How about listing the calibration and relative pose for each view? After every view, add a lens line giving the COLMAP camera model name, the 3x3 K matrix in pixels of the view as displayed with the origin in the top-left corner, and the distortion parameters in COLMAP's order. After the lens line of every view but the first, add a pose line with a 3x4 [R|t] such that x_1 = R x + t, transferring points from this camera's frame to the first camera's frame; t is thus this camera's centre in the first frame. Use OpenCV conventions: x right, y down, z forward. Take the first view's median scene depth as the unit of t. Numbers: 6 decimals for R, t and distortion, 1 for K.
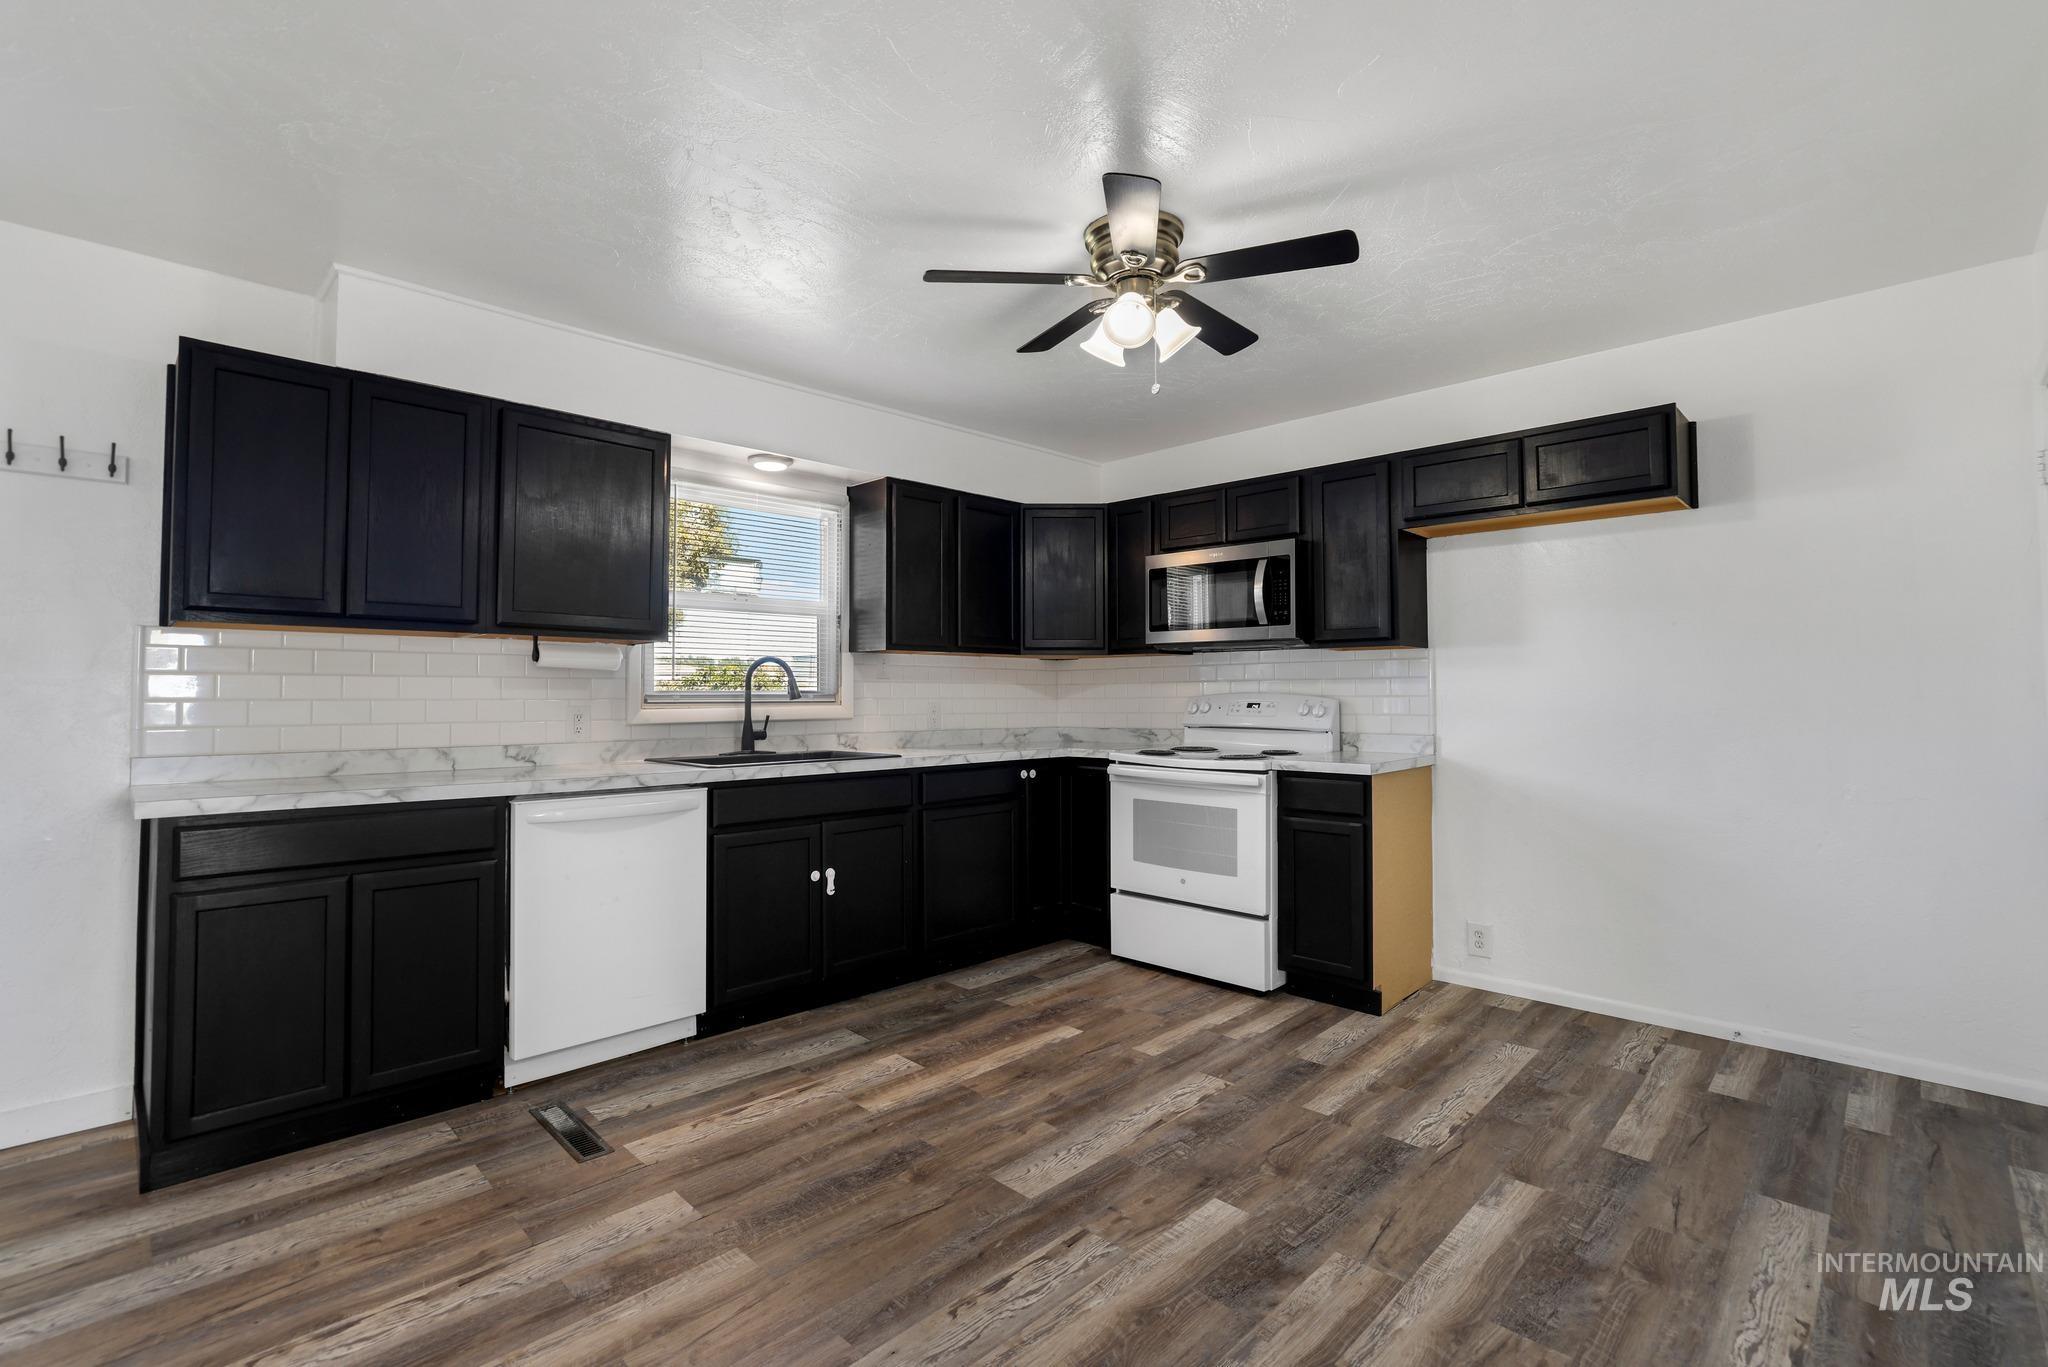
lens RADIAL K [[910.0, 0, 1015.2], [0, 910.0, 661.8], [0, 0, 1]] dist [-0.035544, 0.011114]
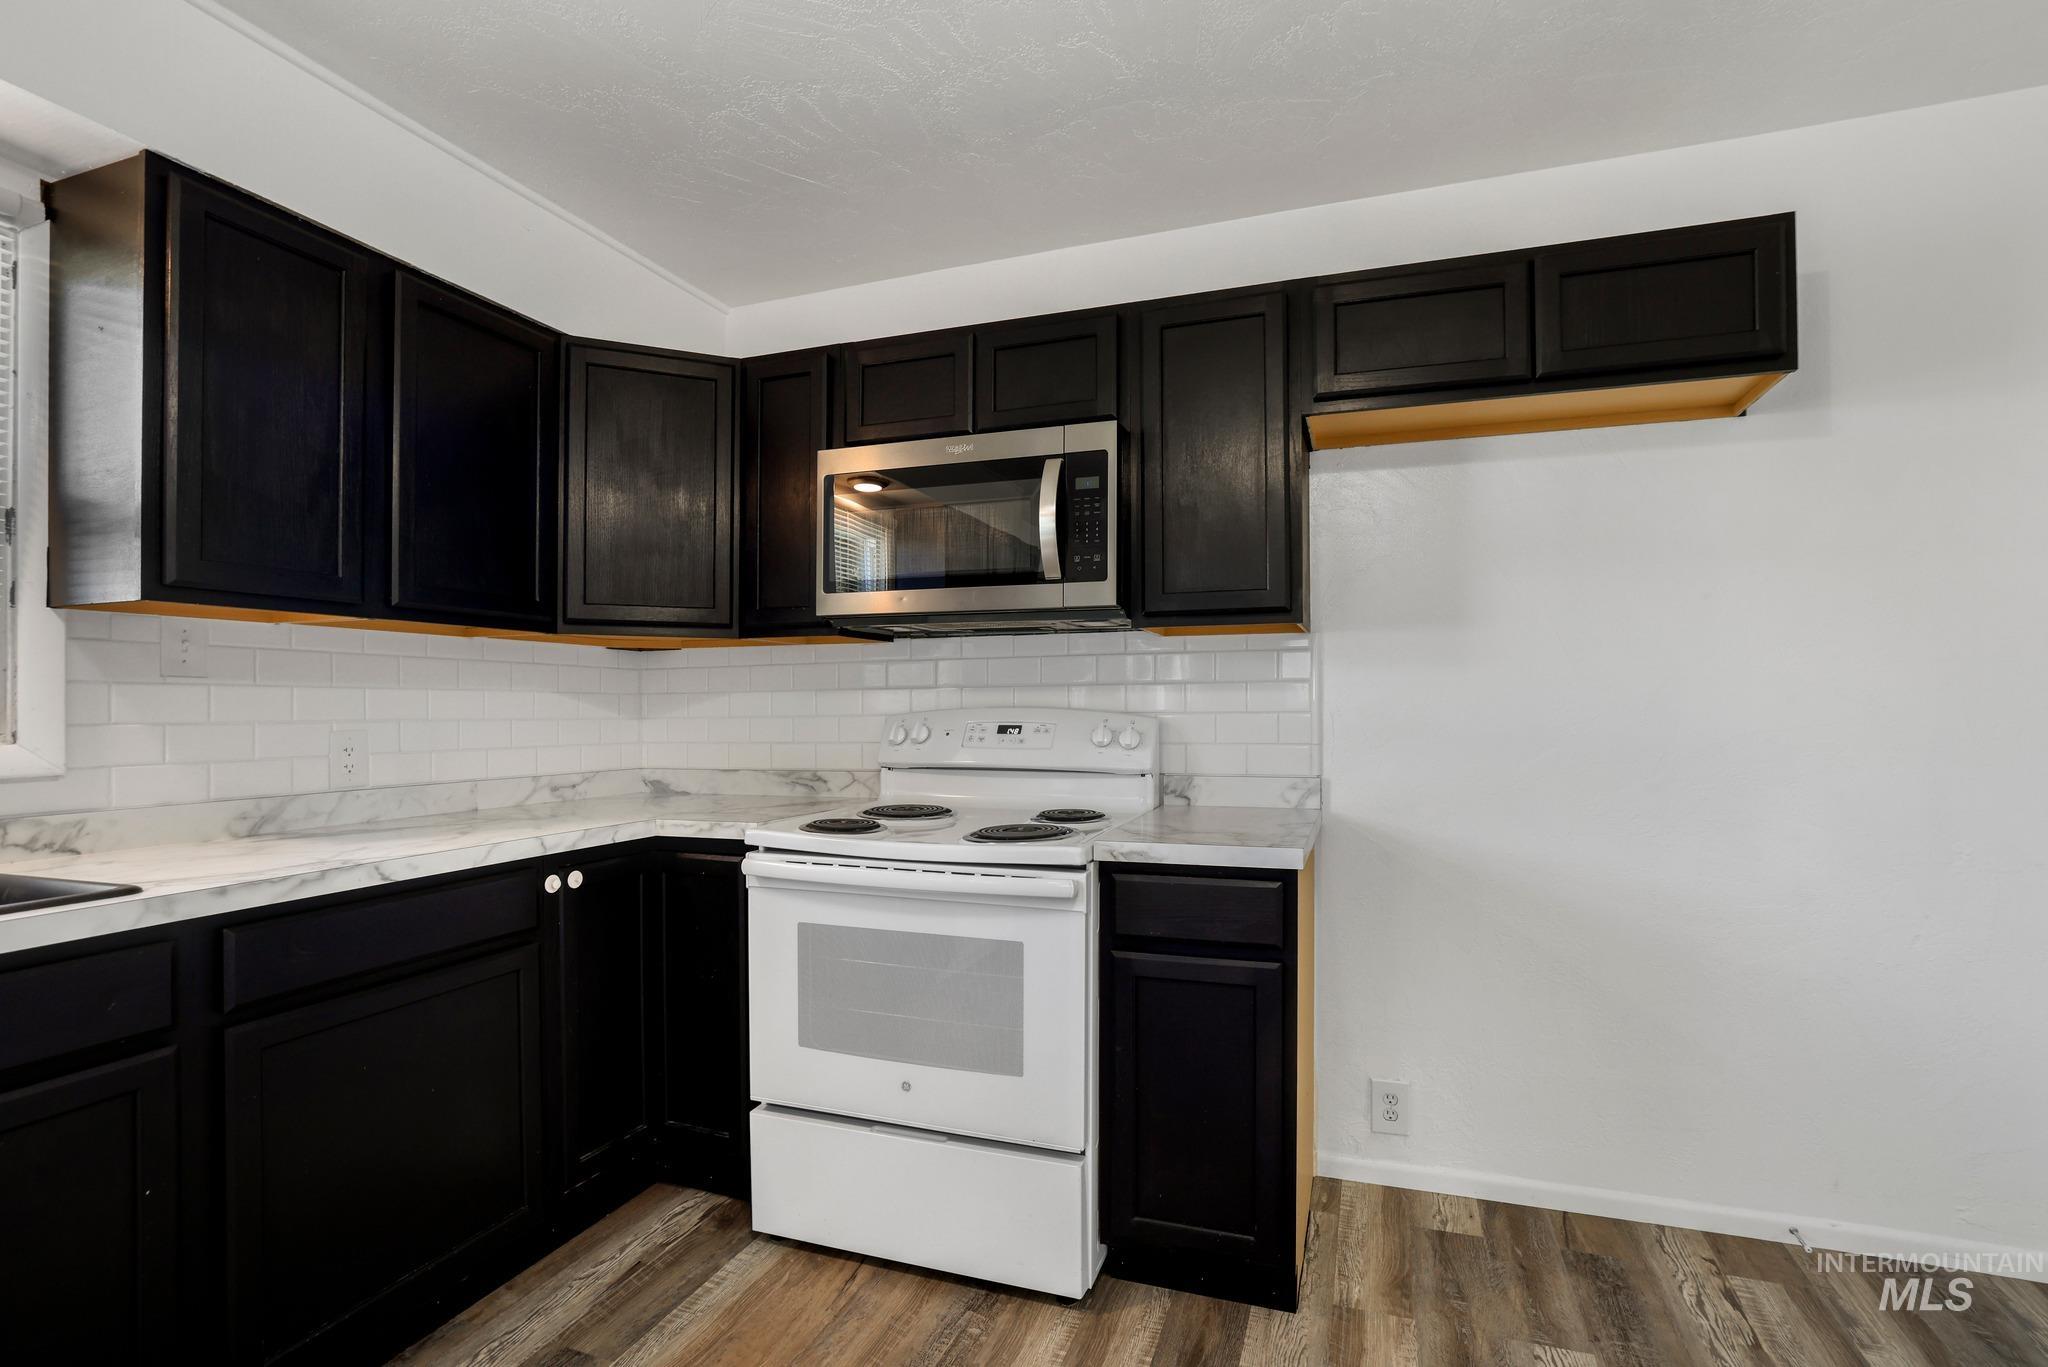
lens RADIAL K [[910.0, 0, 1040.7], [0, 910.0, 702.0], [0, 0, 1]] dist [-0.035544, 0.011114]
pose [[0.904916, -0.001809, 0.425586, 0.044885], [-0.009856, 0.999634, 0.025204, 0.019571], [-0.425475, -0.027002, 0.904567, 0.555394]]
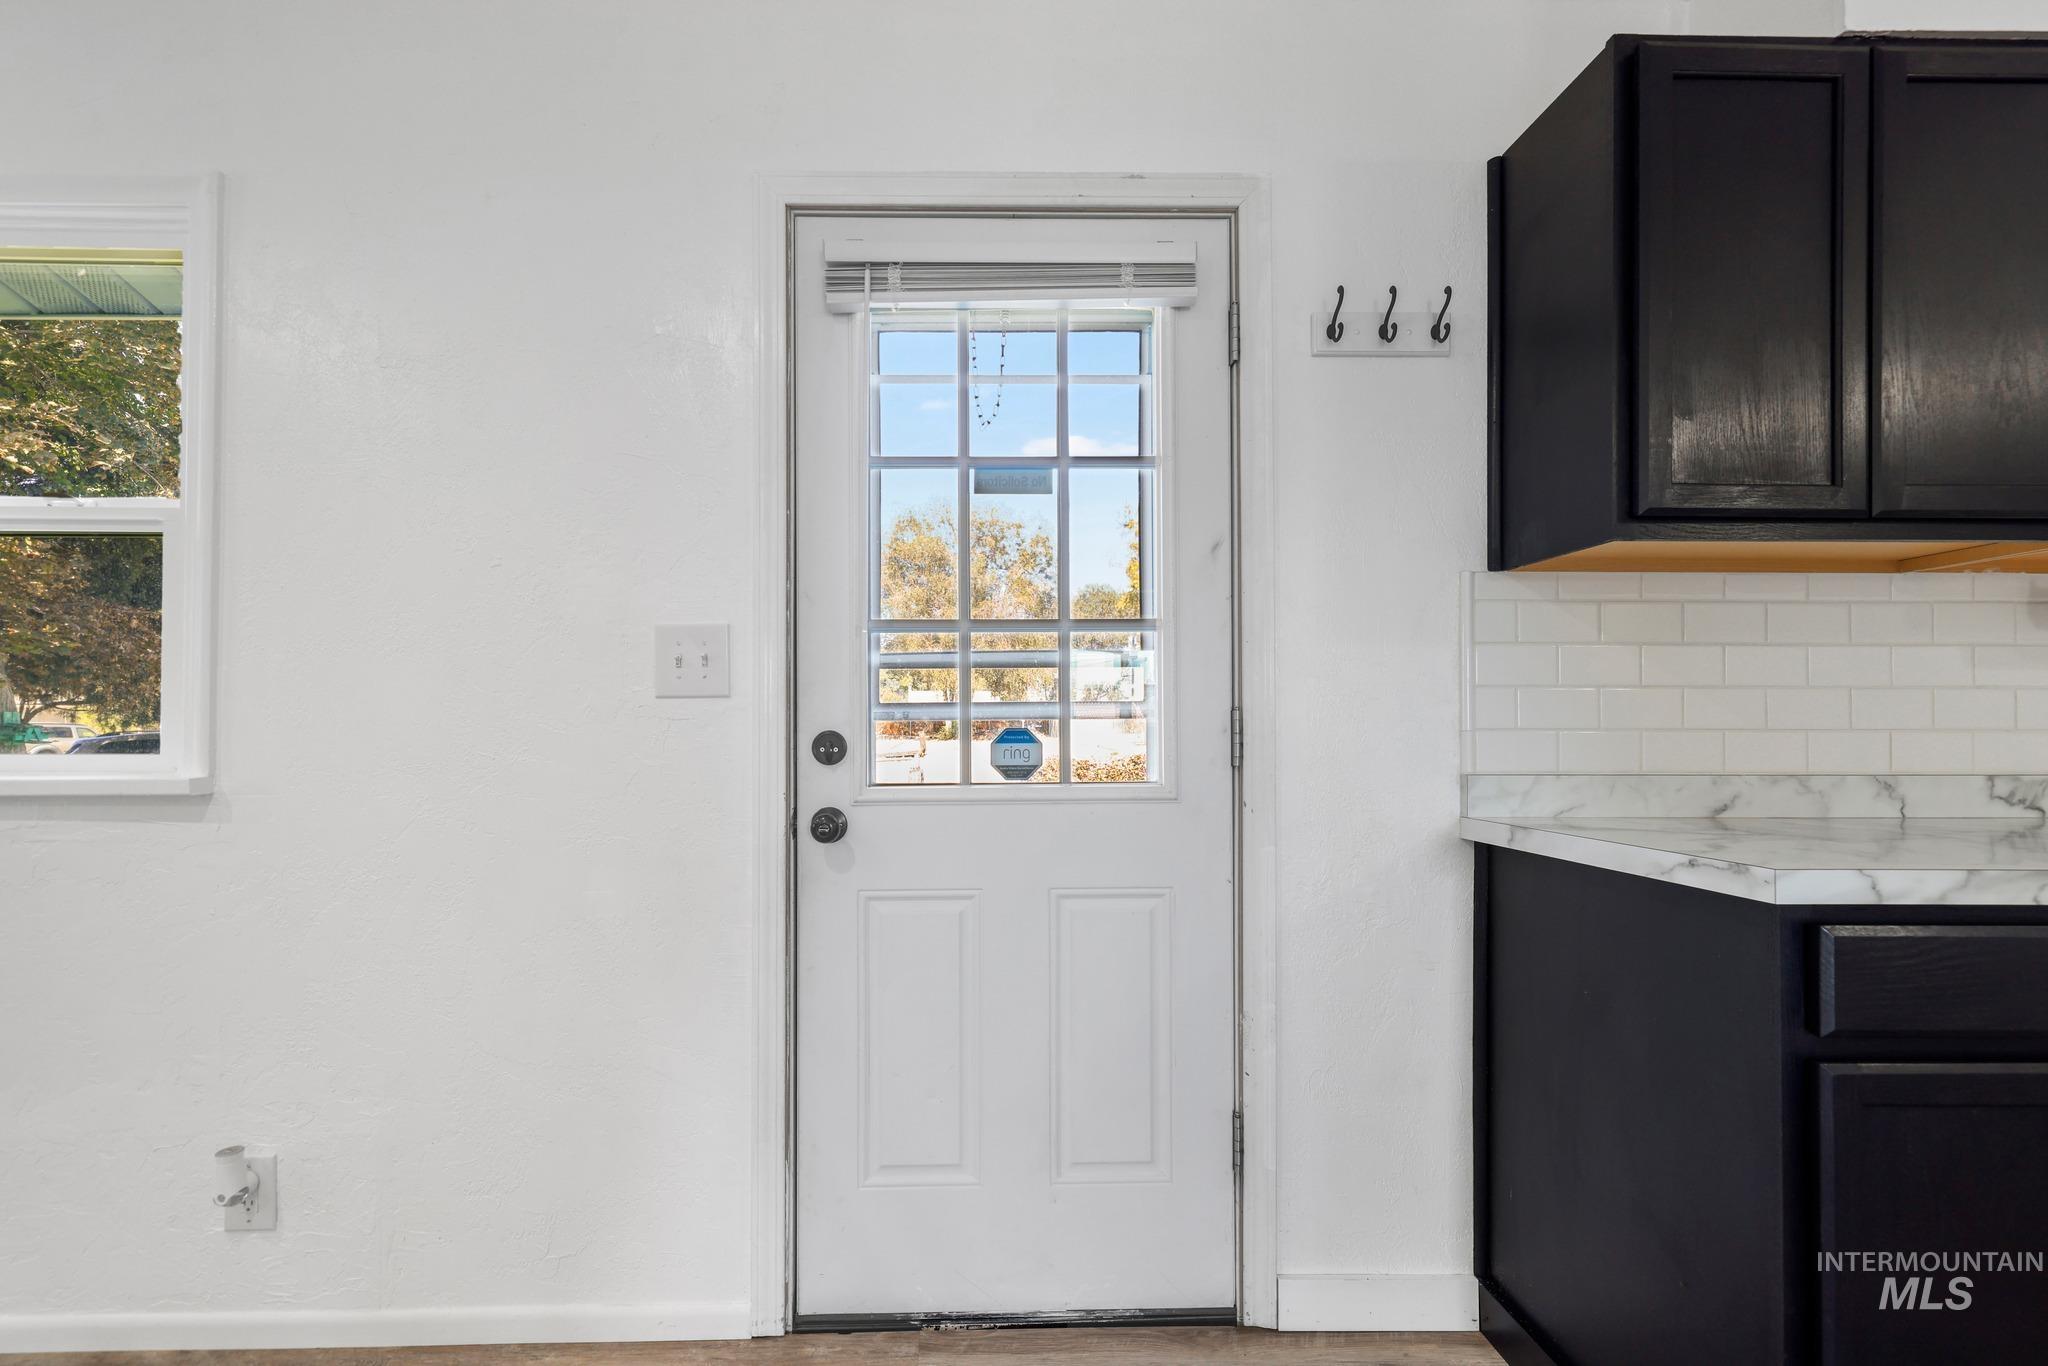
lens RADIAL K [[907.4, 0, 1001.5], [0, 907.4, 676.3], [0, 0, 1]] dist [-0.037175, 0.013890]
pose [[0.712014, -0.000070, -0.702165, -0.539628], [0.024476, 0.999395, 0.024719, 0.007690], [0.701739, -0.034786, 0.711585, 0.201463]]
